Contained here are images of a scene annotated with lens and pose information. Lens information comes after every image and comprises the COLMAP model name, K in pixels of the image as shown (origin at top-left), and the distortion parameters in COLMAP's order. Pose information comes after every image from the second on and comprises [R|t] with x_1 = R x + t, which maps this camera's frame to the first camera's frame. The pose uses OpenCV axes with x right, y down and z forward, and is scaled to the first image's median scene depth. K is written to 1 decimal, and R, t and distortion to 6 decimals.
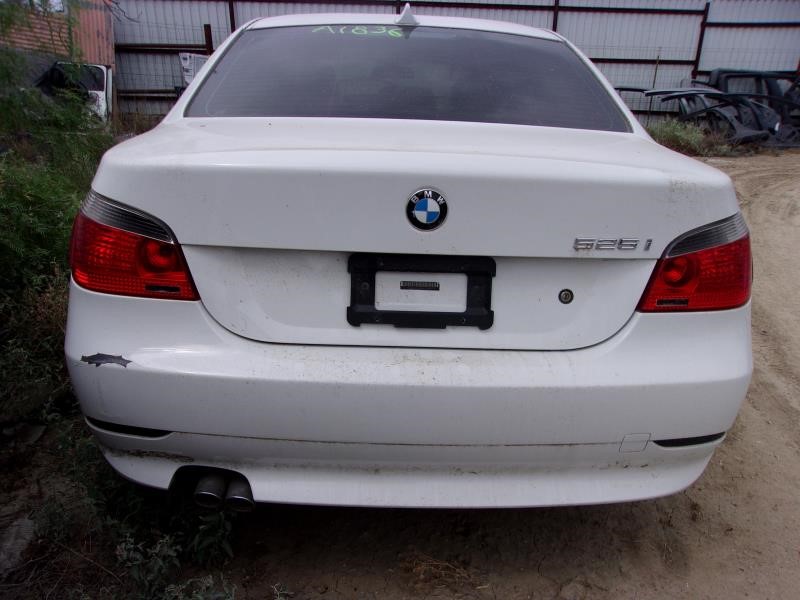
lens RADIAL K [[621.5, 0, 400.1], [0, 621.5, 302.9], [0, 0, 1]] dist [-0.014937, 0.002122]
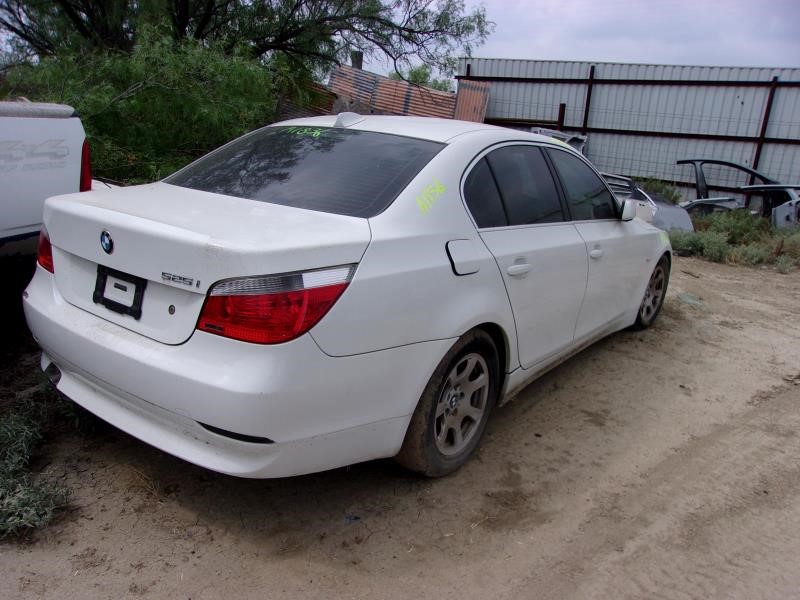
lens RADIAL K [[621.5, 0, 398.9], [0, 621.5, 300.2], [0, 0, 1]] dist [-0.014937, 0.002122]
pose [[0.796826, 0.175161, -0.578262, 1.645554], [-0.235113, 0.971514, -0.029698, -0.123056], [0.556588, 0.159621, 0.815310, 0.035252]]
